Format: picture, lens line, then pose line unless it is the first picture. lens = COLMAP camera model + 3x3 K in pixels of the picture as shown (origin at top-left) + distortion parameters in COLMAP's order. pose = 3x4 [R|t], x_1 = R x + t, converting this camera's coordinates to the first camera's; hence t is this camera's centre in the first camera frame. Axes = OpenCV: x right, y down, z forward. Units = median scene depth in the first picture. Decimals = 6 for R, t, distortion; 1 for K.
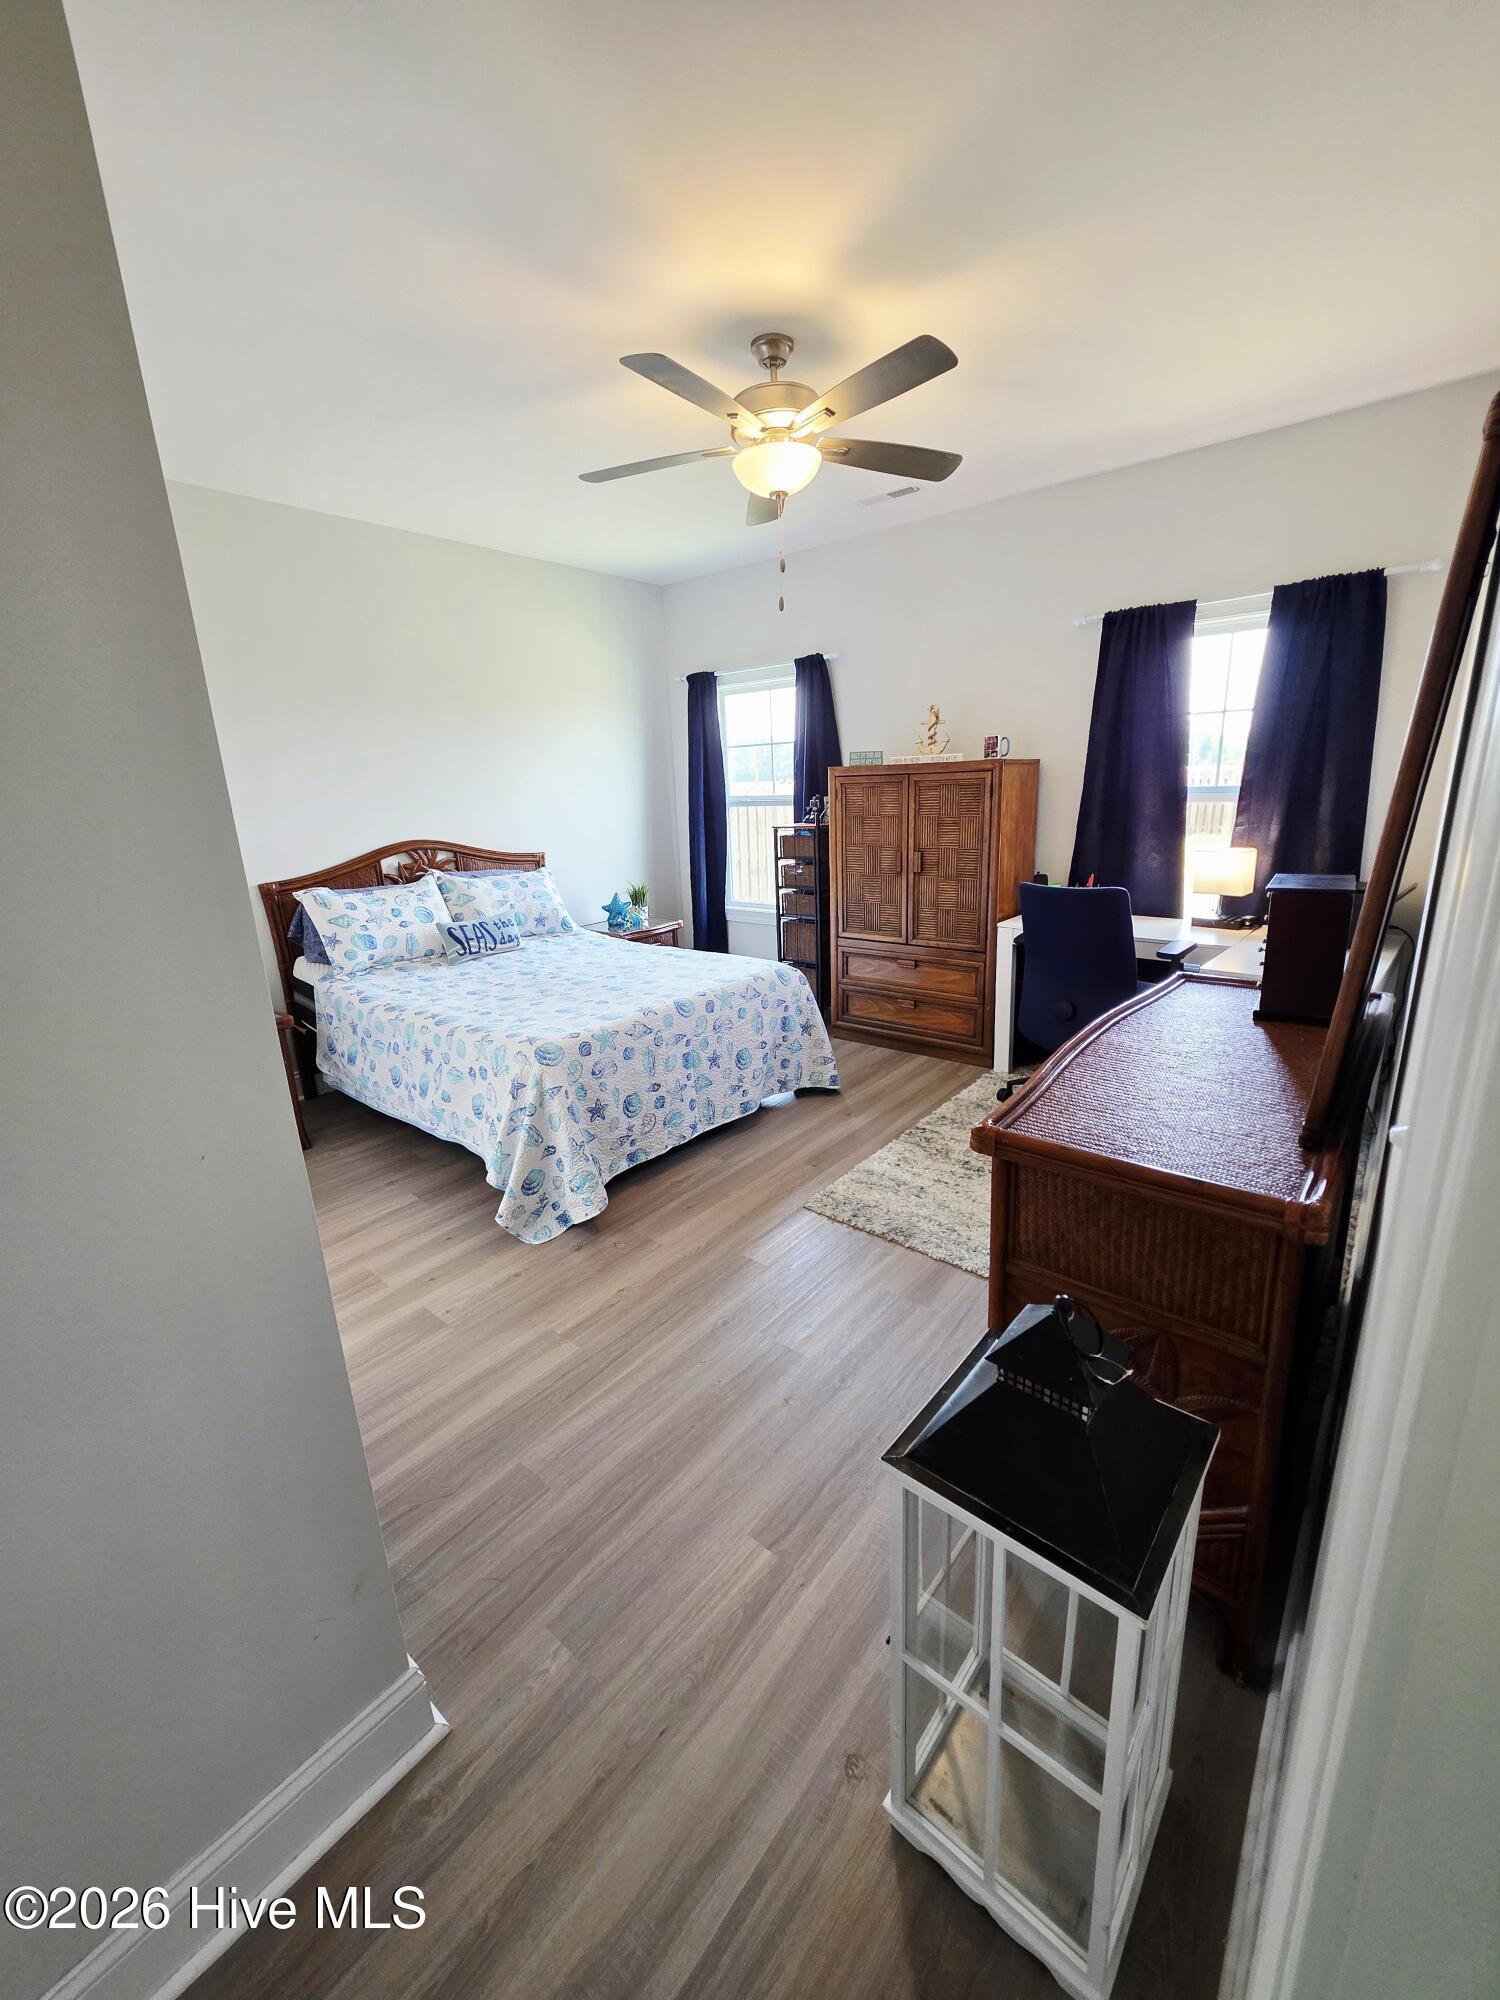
lens RADIAL K [[805.1, 0, 755.7], [0, 805.1, 999.6], [0, 0, 1]] dist [0.003660, -0.000184]
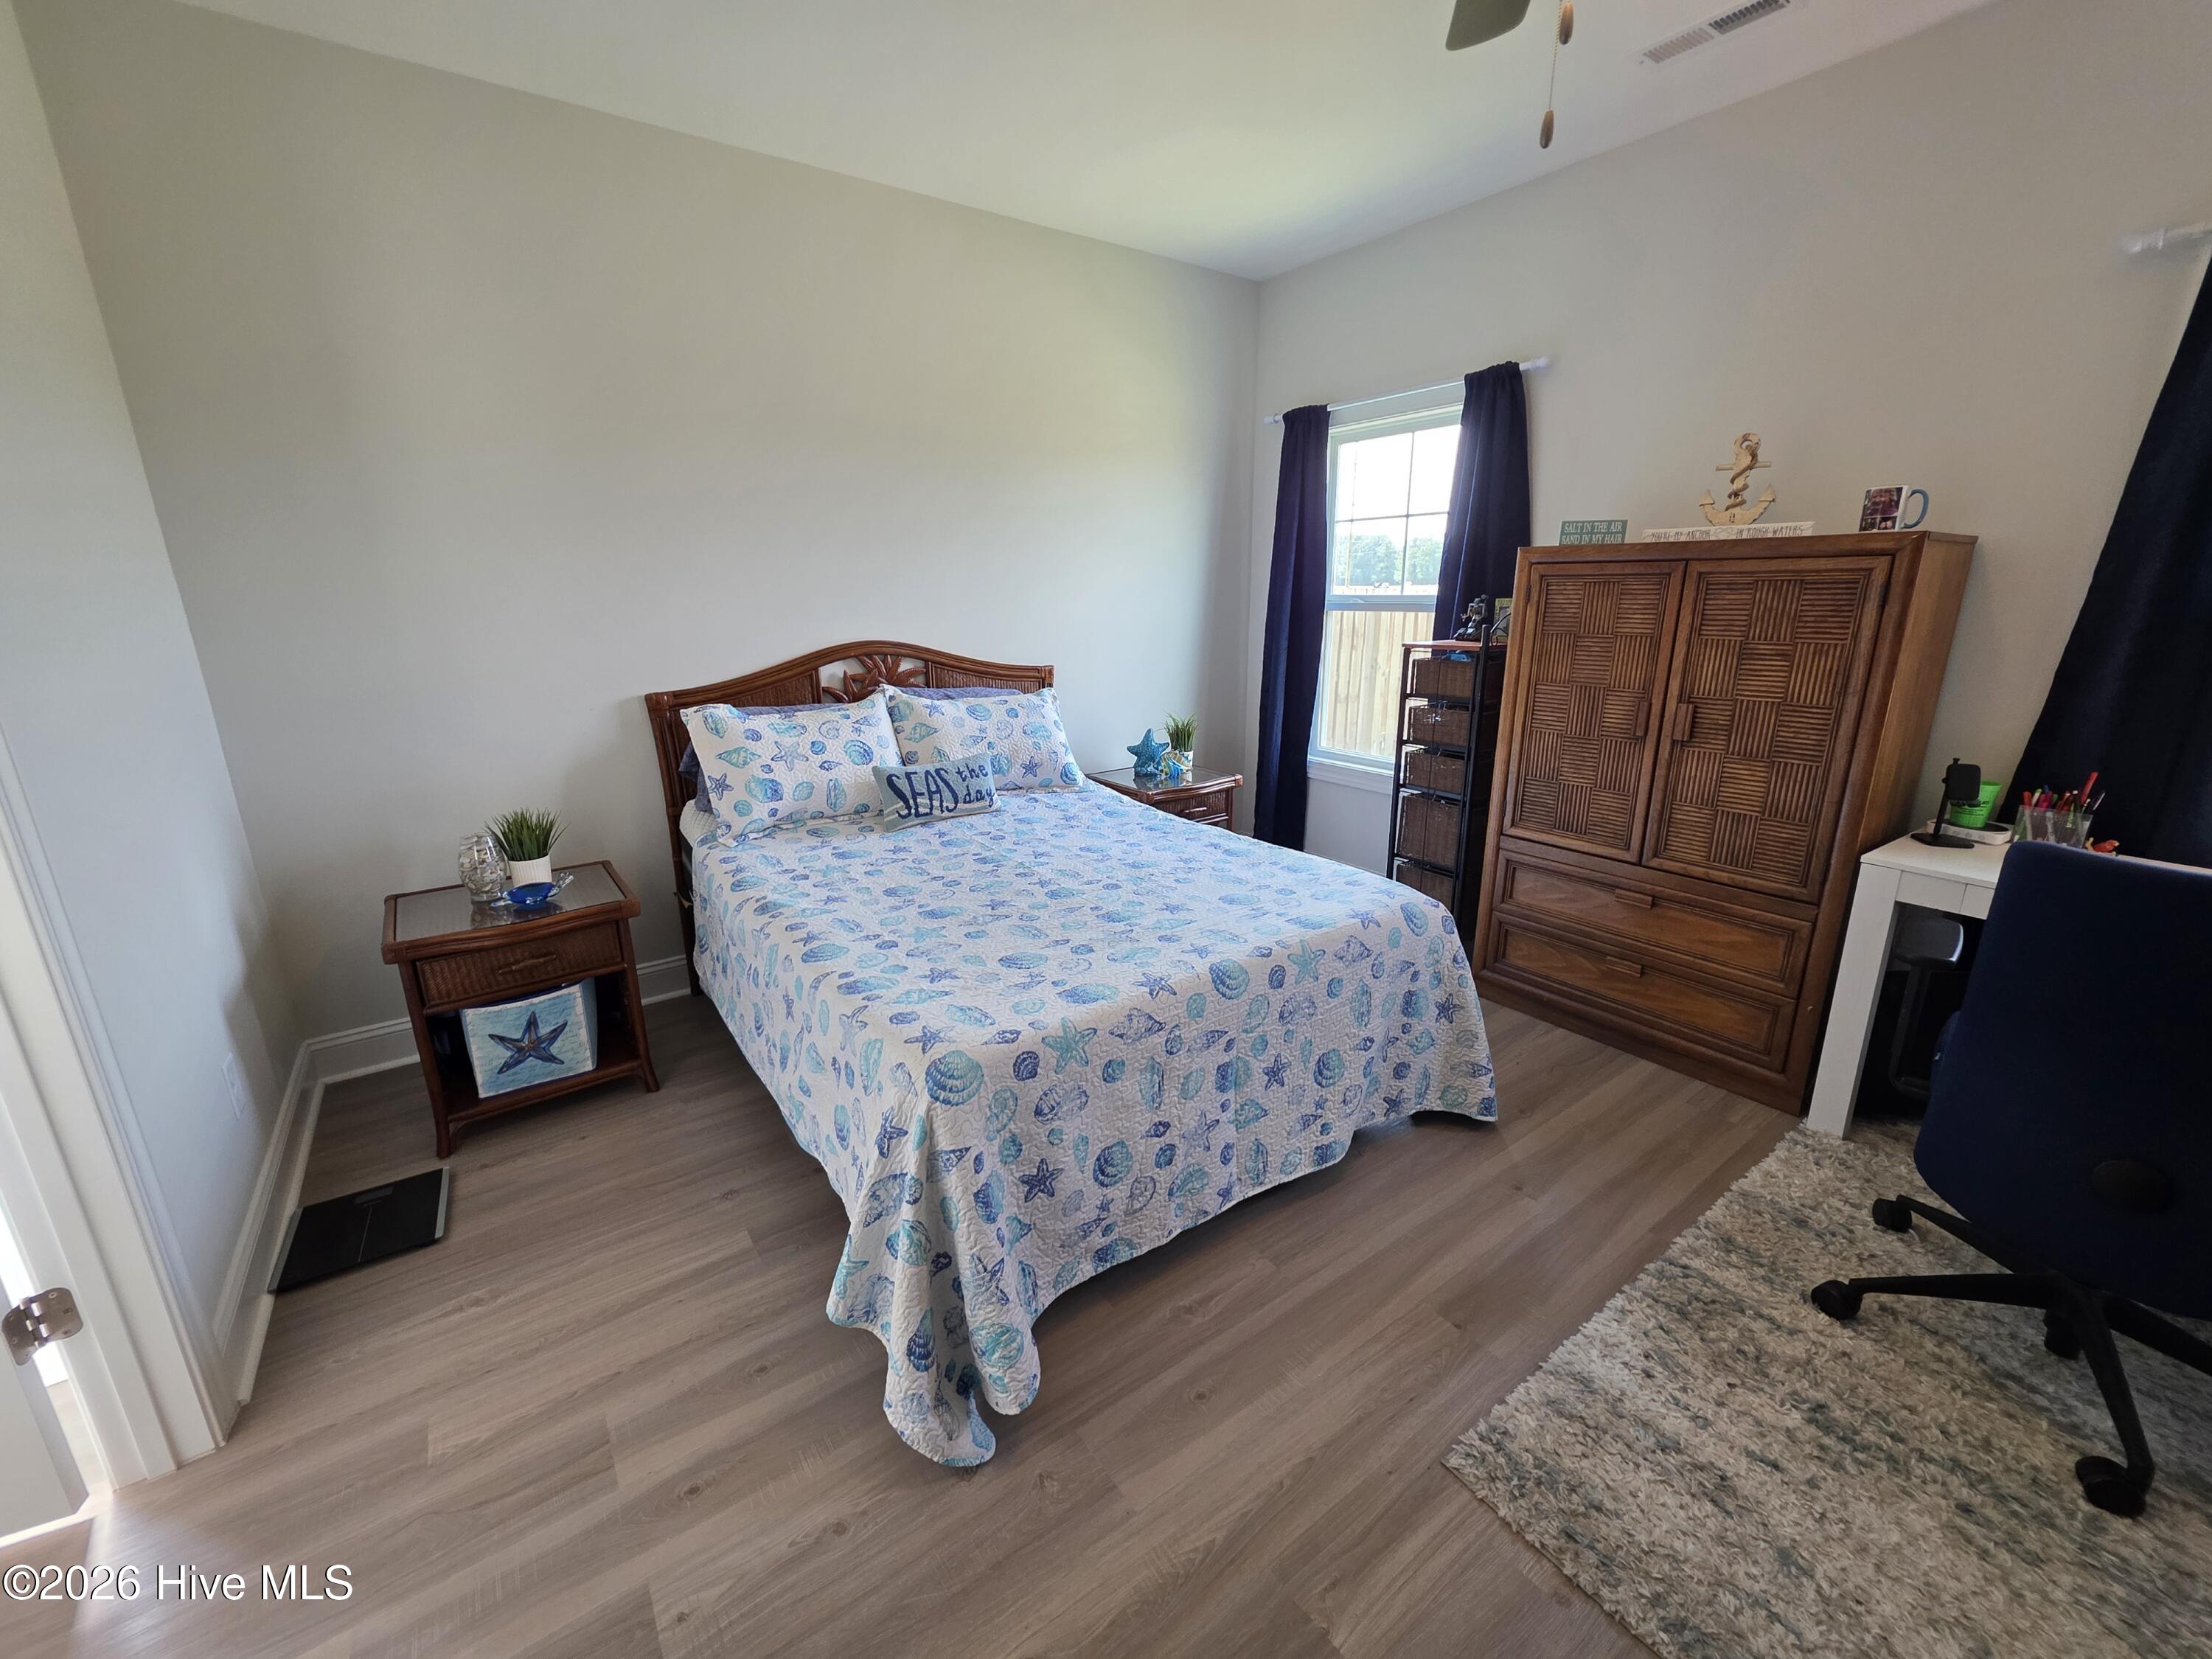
lens RADIAL K [[890.5, 0, 1095.5], [0, 890.5, 833.2], [0, 0, 1]] dist [0.003660, -0.000184]
pose [[0.965624, 0.096687, -0.241291, -0.033206], [-0.094043, 0.995314, 0.022477, -0.074367], [0.242334, 0.000988, 0.970192, 0.327506]]
